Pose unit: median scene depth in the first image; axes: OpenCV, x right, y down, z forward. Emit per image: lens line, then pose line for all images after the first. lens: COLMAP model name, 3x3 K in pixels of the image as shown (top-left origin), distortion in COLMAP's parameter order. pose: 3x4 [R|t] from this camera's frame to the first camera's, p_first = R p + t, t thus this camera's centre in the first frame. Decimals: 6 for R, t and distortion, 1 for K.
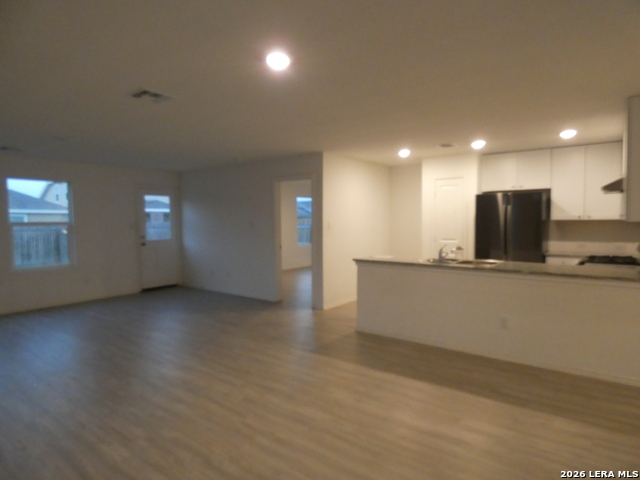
lens RADIAL K [[385.0, 0, 324.1], [0, 385.0, 239.5], [0, 0, 1]] dist [-0.004025, 0.003093]
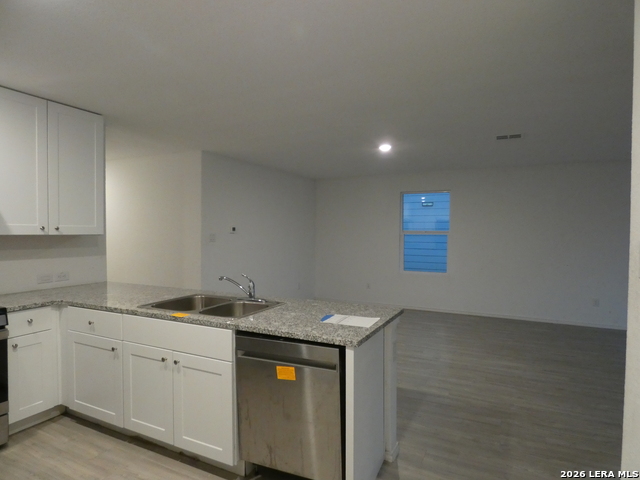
lens RADIAL K [[385.0, 0, 318.2], [0, 385.0, 238.5], [0, 0, 1]] dist [-0.004025, 0.003093]
pose [[-0.983015, 0.006694, -0.183405, 0.247206], [-0.006979, 0.997248, 0.073805, -0.069368], [0.183394, 0.073832, -0.980263, 1.267518]]
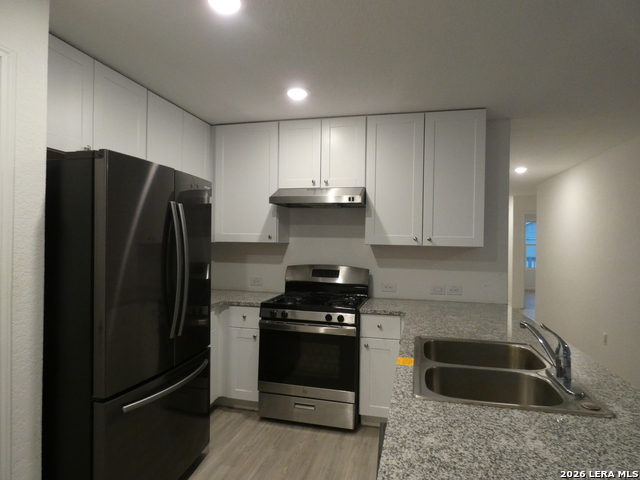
lens RADIAL K [[385.0, 0, 322.2], [0, 385.0, 239.7], [0, 0, 1]] dist [-0.004025, 0.003093]
pose [[-0.391846, 0.000039, 0.920031, 0.076608], [0.033742, 0.999328, 0.014329, -0.052760], [-0.919412, 0.036659, -0.391584, 1.005264]]
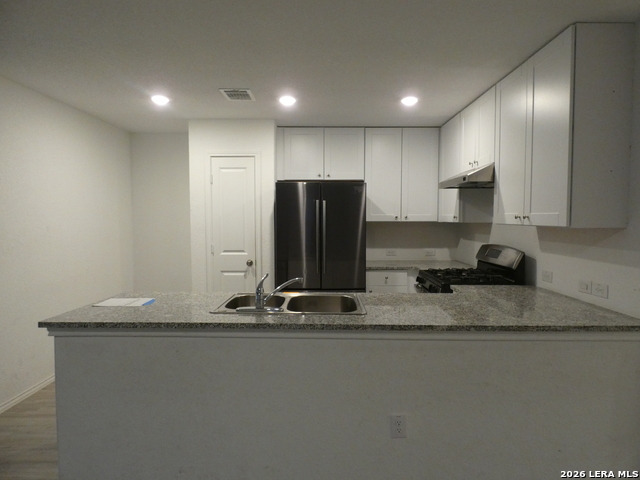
lens RADIAL K [[385.0, 0, 320.9], [0, 385.0, 235.5], [0, 0, 1]] dist [-0.004025, 0.003093]
pose [[0.800644, -0.020649, 0.598785, 0.062281], [0.026608, 0.999645, -0.001105, -0.025035], [-0.598550, 0.016818, 0.800909, 0.444014]]
